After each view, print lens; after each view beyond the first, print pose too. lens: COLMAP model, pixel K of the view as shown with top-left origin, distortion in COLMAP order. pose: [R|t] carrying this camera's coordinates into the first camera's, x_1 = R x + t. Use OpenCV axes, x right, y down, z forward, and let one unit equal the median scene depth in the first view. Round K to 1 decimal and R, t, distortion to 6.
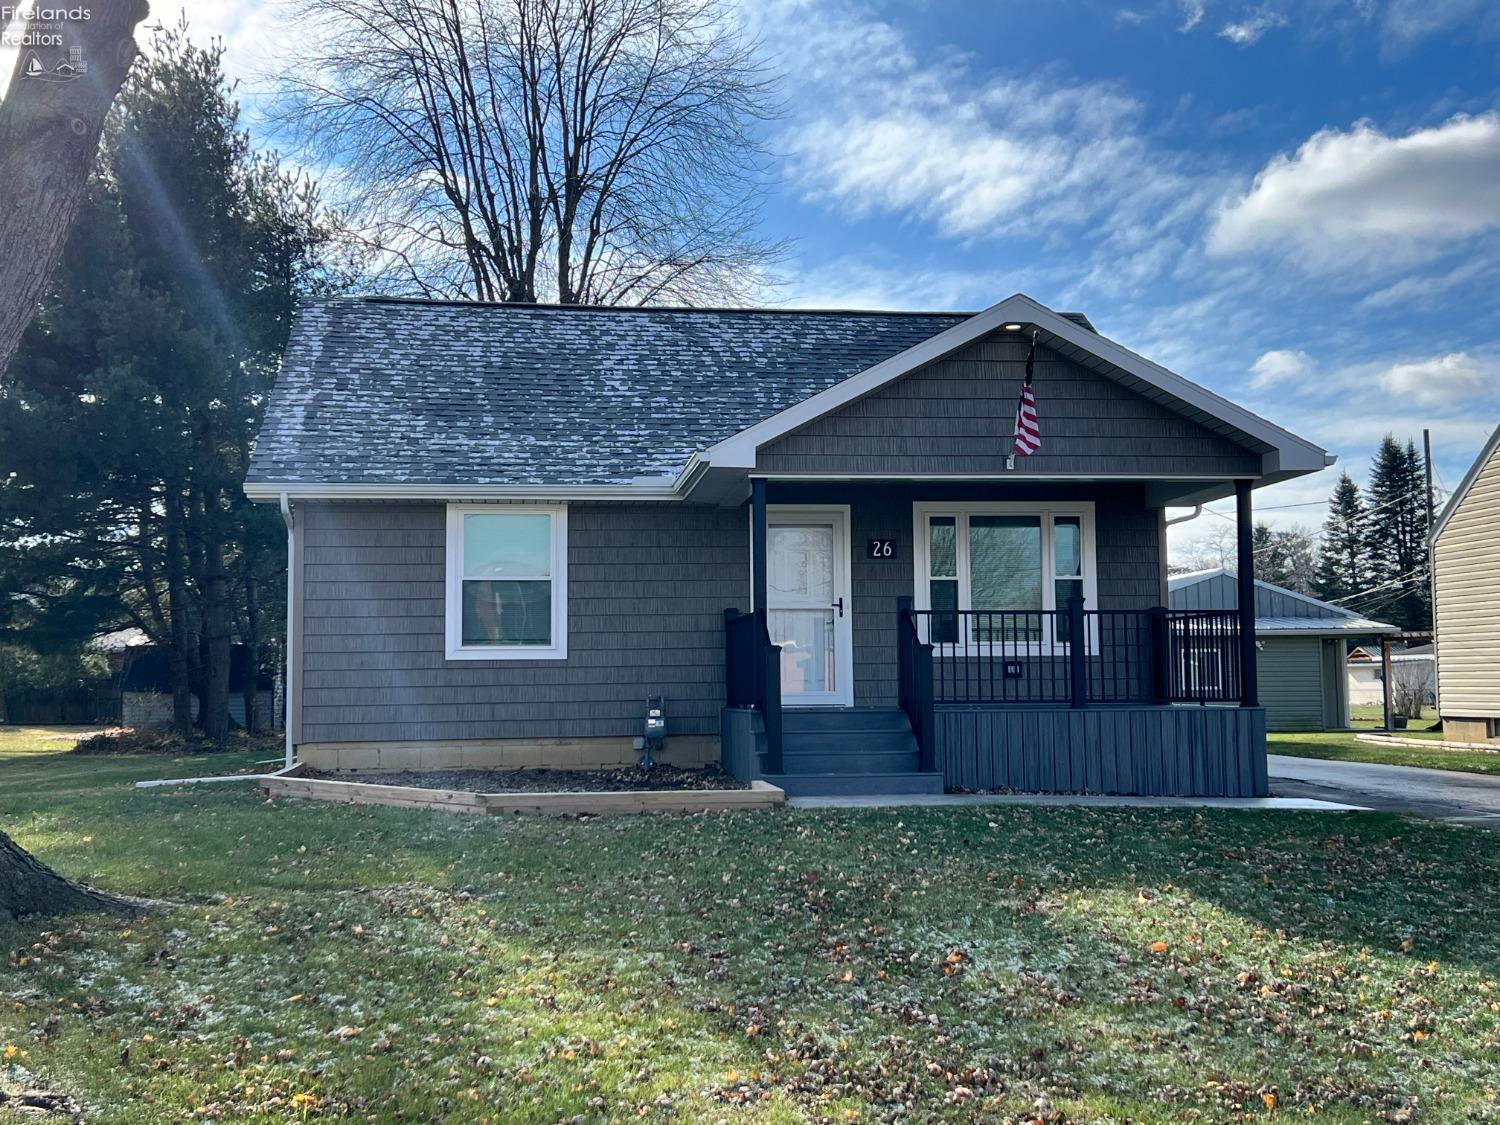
lens RADIAL K [[1677.6, 0, 751.8], [0, 1677.6, 562.8], [0, 0, 1]] dist [0.070634, 0.000000]
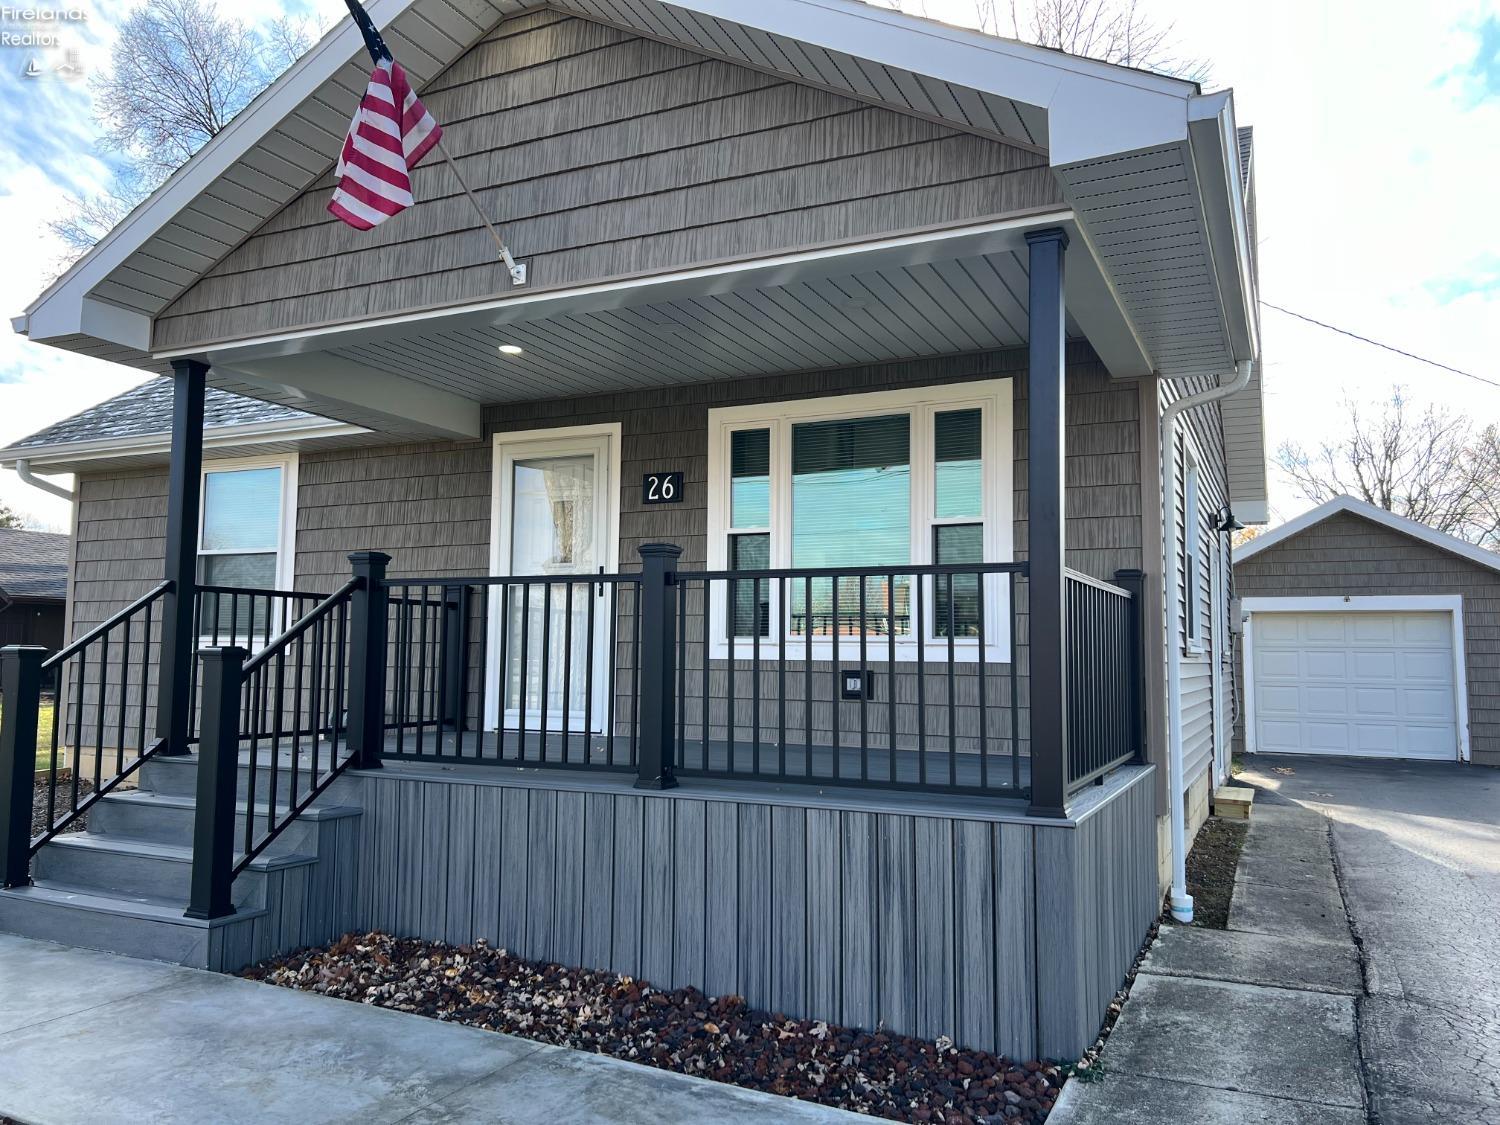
lens RADIAL K [[1135.4, 0, 754.9], [0, 1135.4, 566.5], [0, 0, 1]] dist [0.049947, -0.003141]
pose [[0.842313, -0.022137, -0.538534, 0.337301], [0.020570, 0.999749, -0.008922, 0.026058], [0.538596, -0.003562, 0.842557, 0.655364]]
